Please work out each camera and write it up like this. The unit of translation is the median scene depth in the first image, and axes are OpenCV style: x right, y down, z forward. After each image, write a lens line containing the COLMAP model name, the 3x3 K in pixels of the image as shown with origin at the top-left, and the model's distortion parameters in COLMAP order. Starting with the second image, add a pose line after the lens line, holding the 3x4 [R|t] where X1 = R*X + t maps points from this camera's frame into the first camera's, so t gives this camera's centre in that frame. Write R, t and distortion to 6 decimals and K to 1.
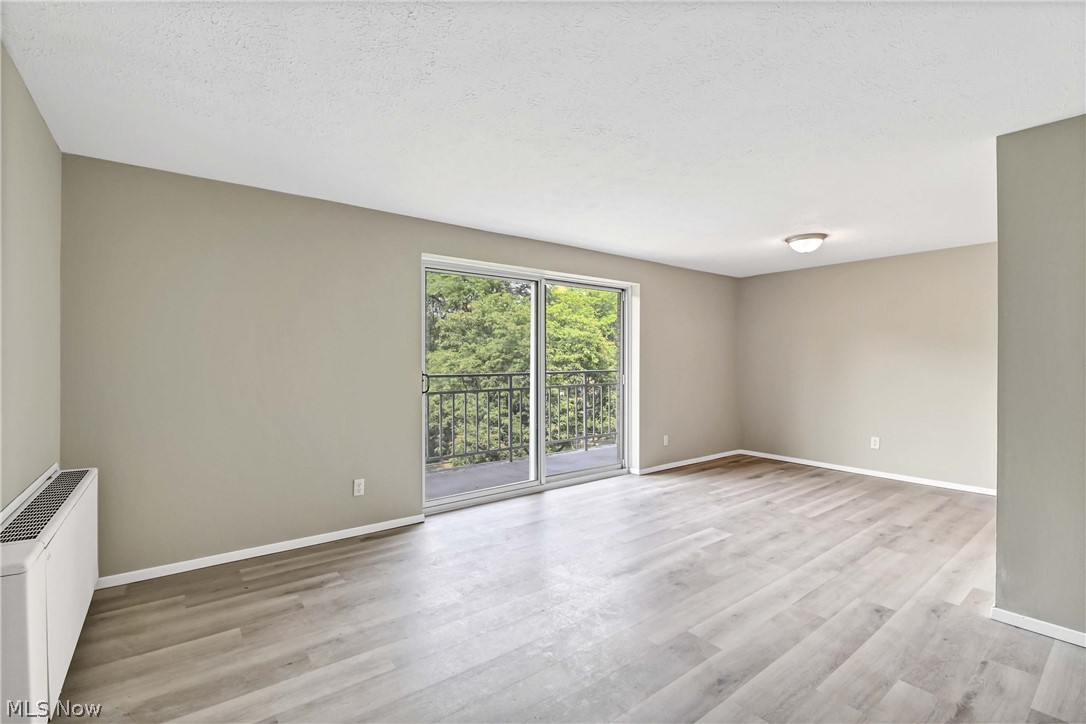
lens RADIAL K [[482.8, 0, 543.0], [0, 482.8, 362.0], [0, 0, 1]] dist [-0.002207, -0.009942]
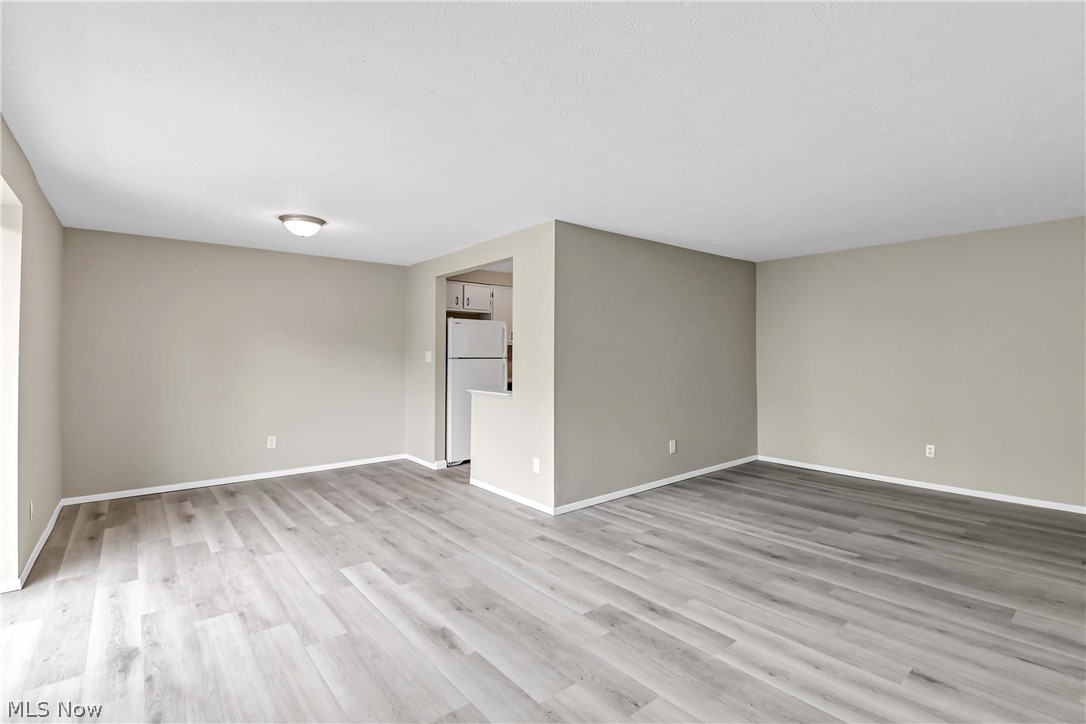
lens RADIAL K [[502.4, 0, 565.4], [0, 502.4, 348.1], [0, 0, 1]] dist [-0.003011, -0.010286]
pose [[-0.058902, 0.010749, 0.998206, -0.470902], [0.007072, 0.999921, -0.010350, -0.007343], [-0.998239, 0.006450, -0.058973, 0.646795]]
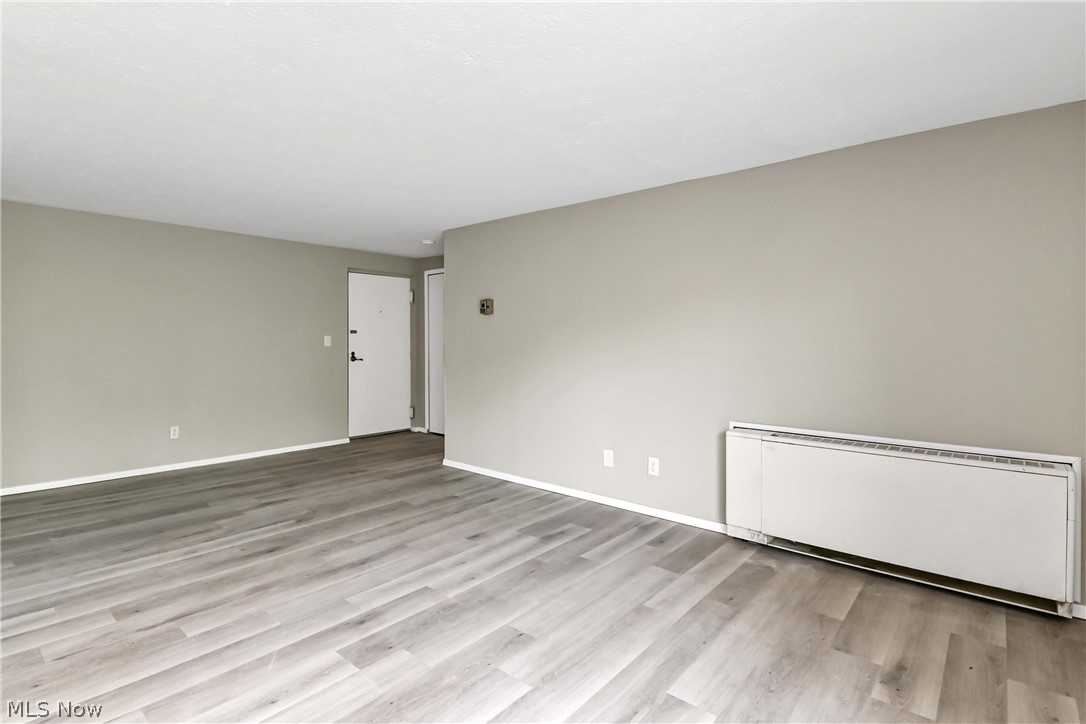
lens RADIAL K [[534.9, 0, 506.1], [0, 534.9, 343.8], [0, 0, 1]] dist [0.000453, -0.011366]
pose [[-0.985581, -0.003053, -0.169176, 0.123441], [-0.005635, 0.999875, 0.014788, -0.005832], [0.169109, 0.015528, -0.985475, 1.134540]]
